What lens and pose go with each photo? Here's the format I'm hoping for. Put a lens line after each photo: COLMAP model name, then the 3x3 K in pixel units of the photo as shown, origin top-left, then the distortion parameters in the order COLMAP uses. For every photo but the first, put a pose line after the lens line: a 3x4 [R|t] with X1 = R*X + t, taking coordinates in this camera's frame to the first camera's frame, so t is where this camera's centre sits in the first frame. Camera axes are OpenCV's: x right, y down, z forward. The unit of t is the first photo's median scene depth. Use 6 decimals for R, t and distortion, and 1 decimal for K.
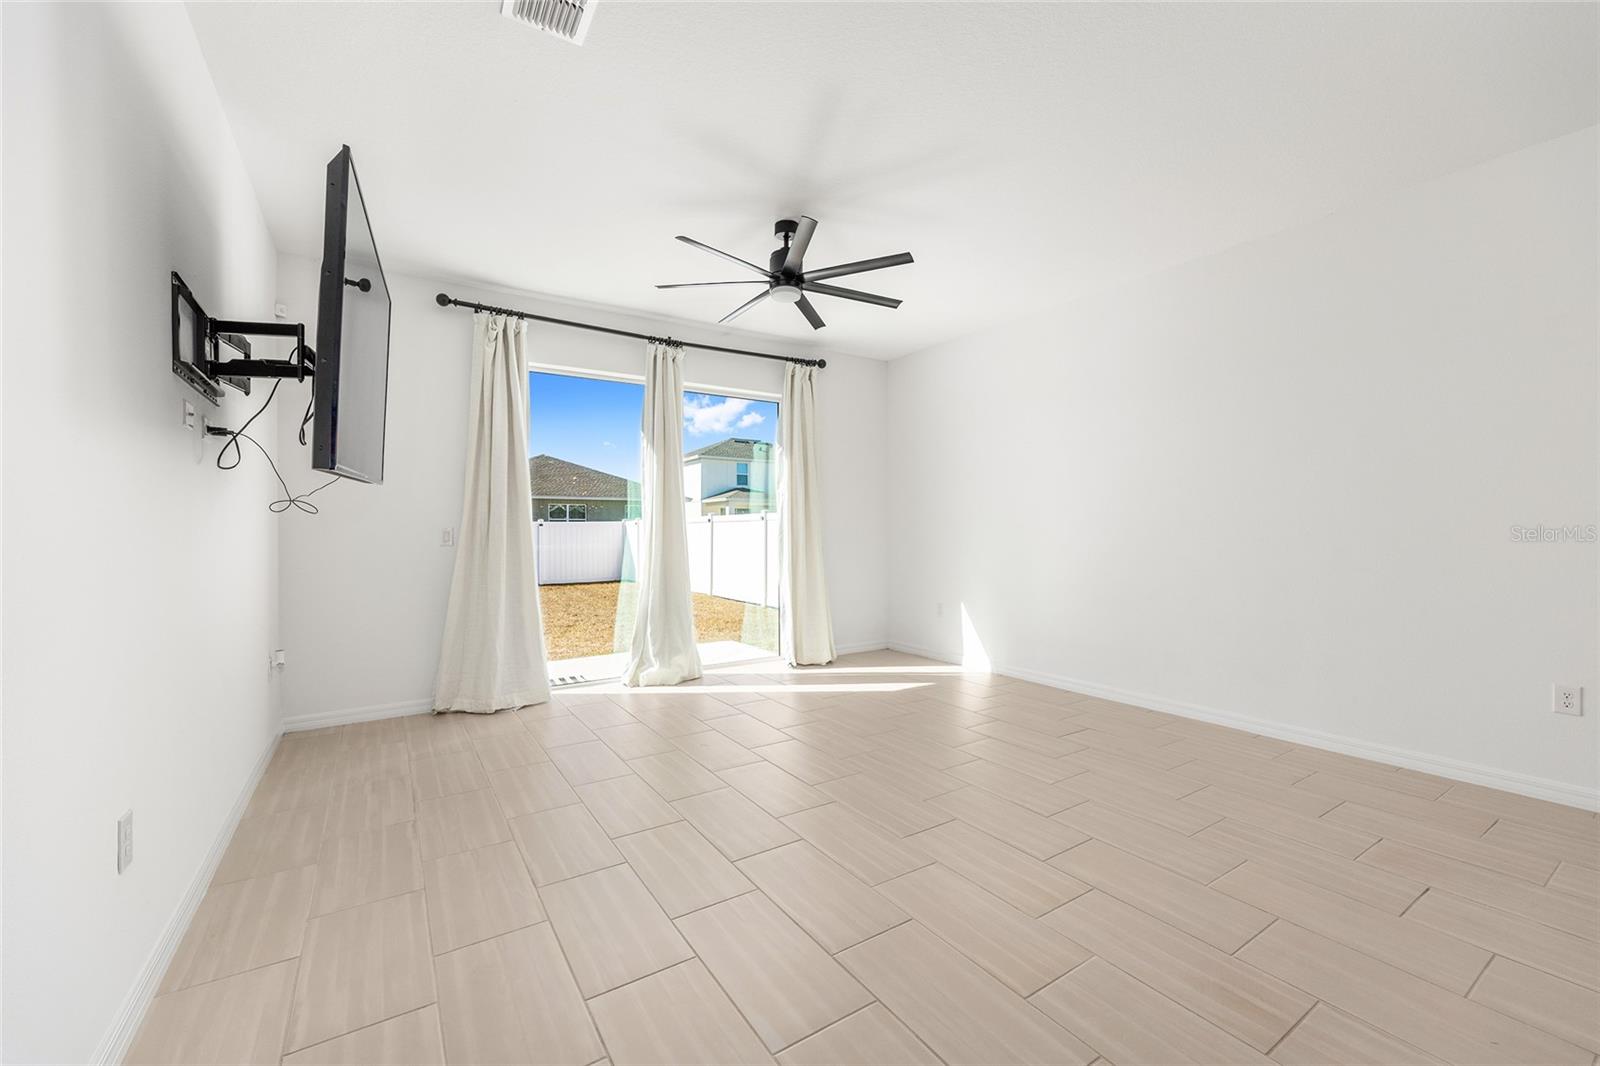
lens RADIAL K [[642.6, 0, 797.4], [0, 642.6, 533.7], [0, 0, 1]] dist [-0.004399, 0.000592]
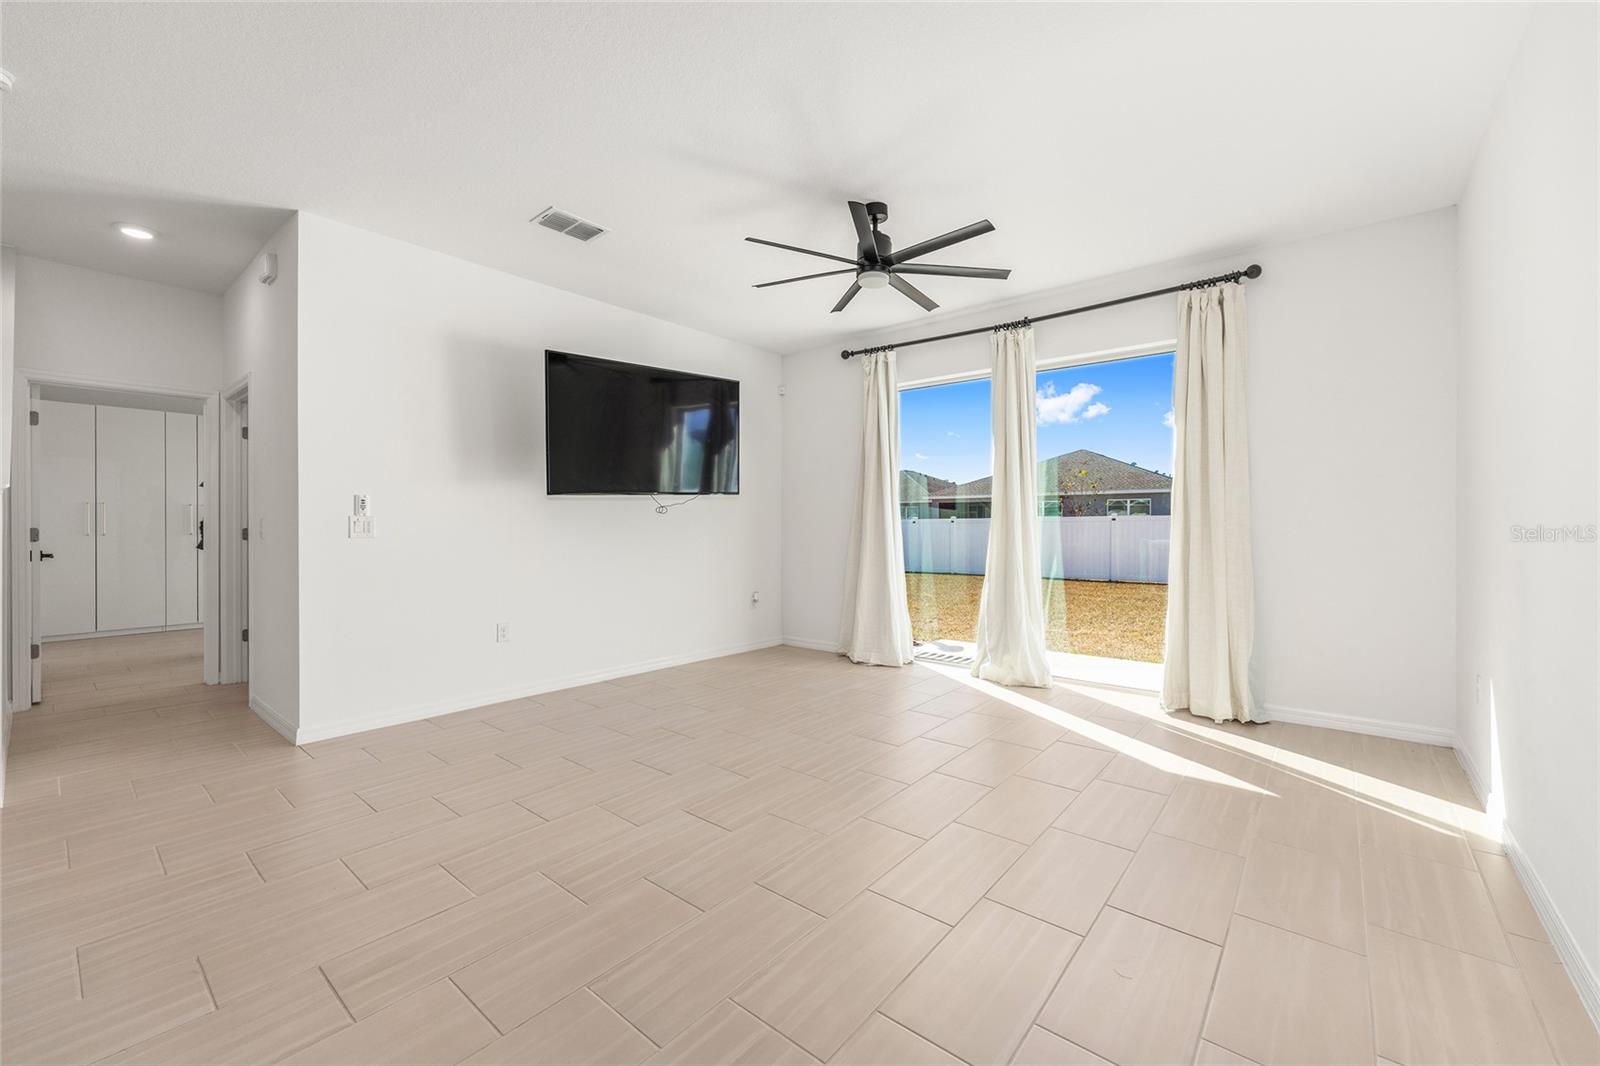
lens RADIAL K [[642.6, 0, 805.4], [0, 642.6, 526.2], [0, 0, 1]] dist [-0.004399, 0.000592]
pose [[0.300859, 0.007792, -0.953637, 0.631066], [-0.008211, 0.999951, 0.005580, -0.004059], [0.953633, 0.006152, 0.300908, 0.435633]]
